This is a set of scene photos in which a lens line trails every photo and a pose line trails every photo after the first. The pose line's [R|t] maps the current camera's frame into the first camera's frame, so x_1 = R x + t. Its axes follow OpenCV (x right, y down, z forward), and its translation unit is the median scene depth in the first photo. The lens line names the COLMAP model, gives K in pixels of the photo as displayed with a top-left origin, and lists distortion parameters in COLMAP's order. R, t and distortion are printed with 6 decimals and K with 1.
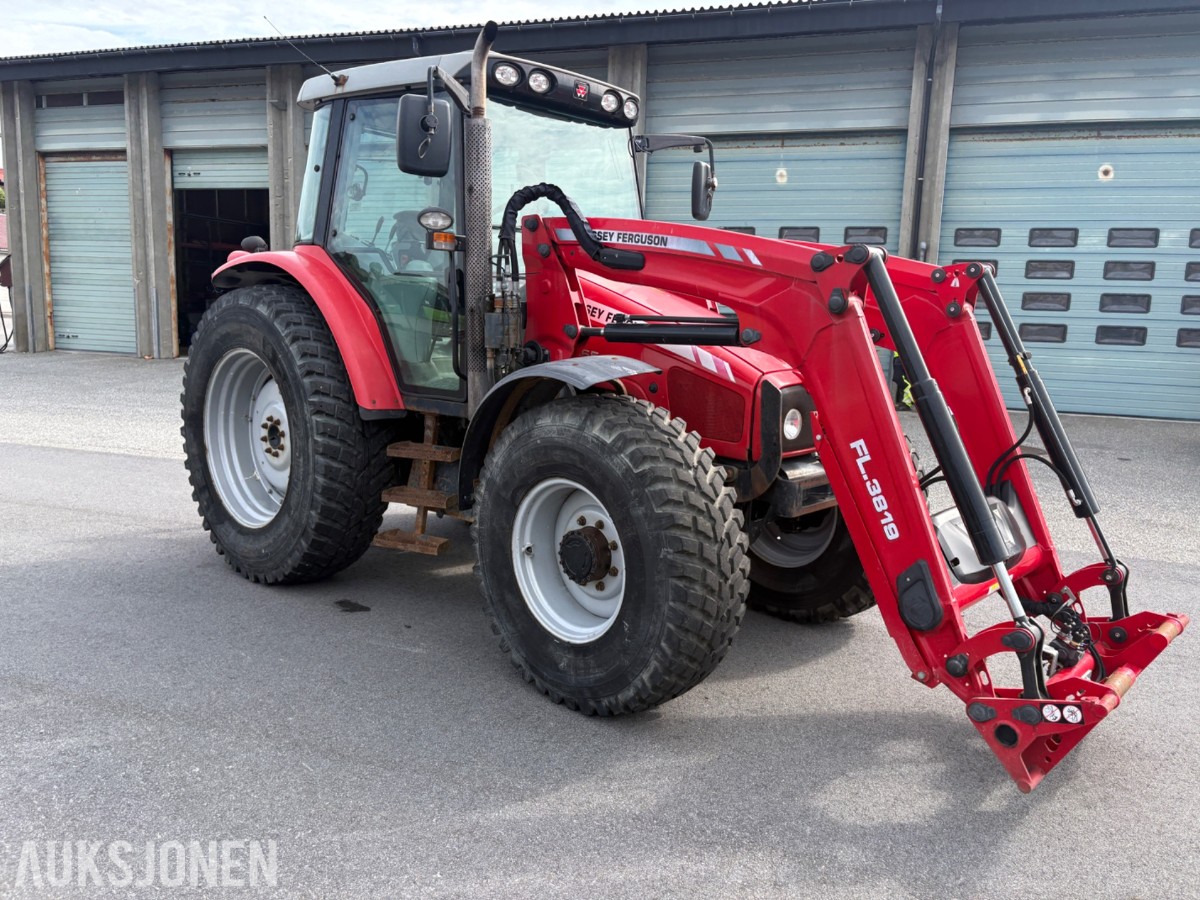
lens RADIAL K [[910.8, 0, 609.3], [0, 910.8, 444.5], [0, 0, 1]] dist [0.047784, -0.050730]
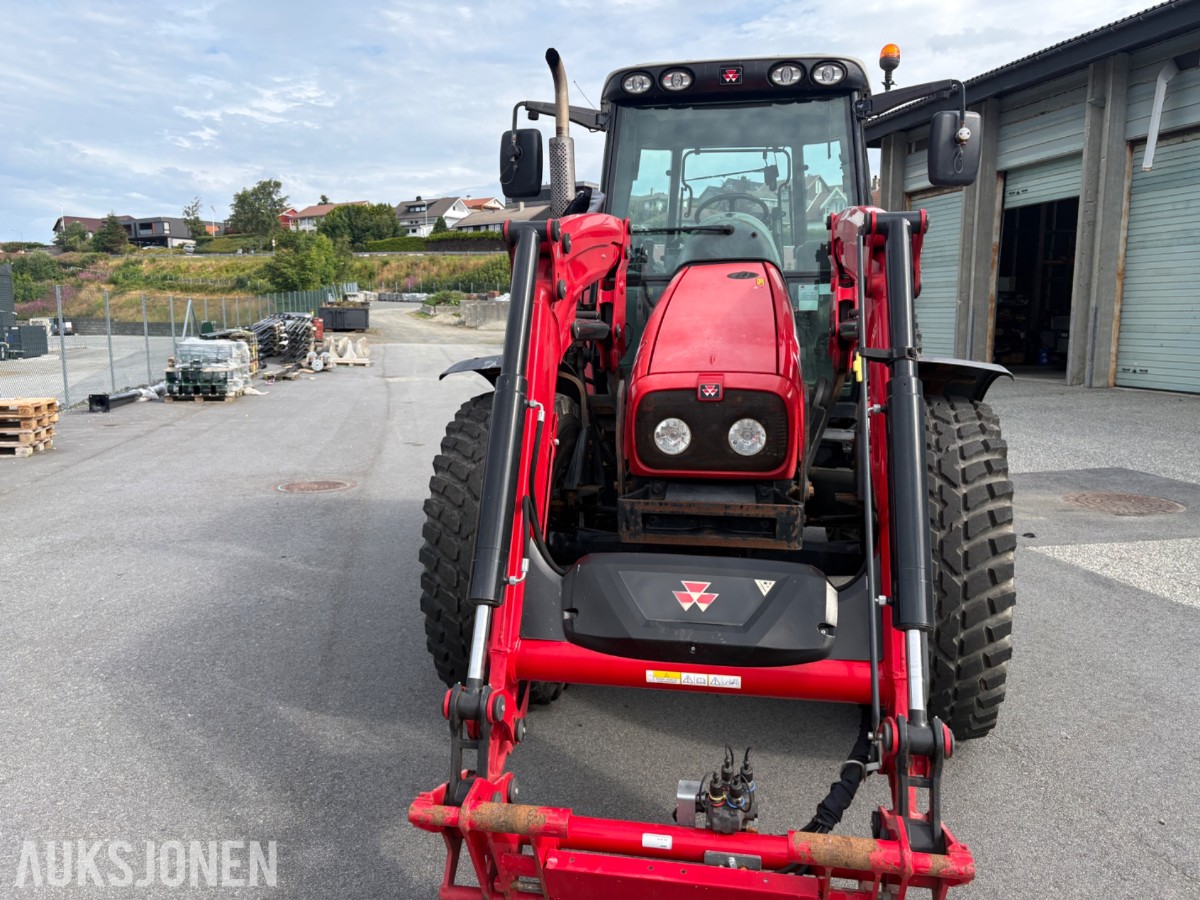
lens RADIAL K [[907.8, 0, 594.9], [0, 907.8, 442.1], [0, 0, 1]] dist [0.048072, -0.049344]
pose [[0.525713, 0.082673, -0.846635, 0.721256], [-0.104620, 0.993994, 0.032099, -0.030298], [0.844204, 0.071701, 0.531205, 0.421281]]
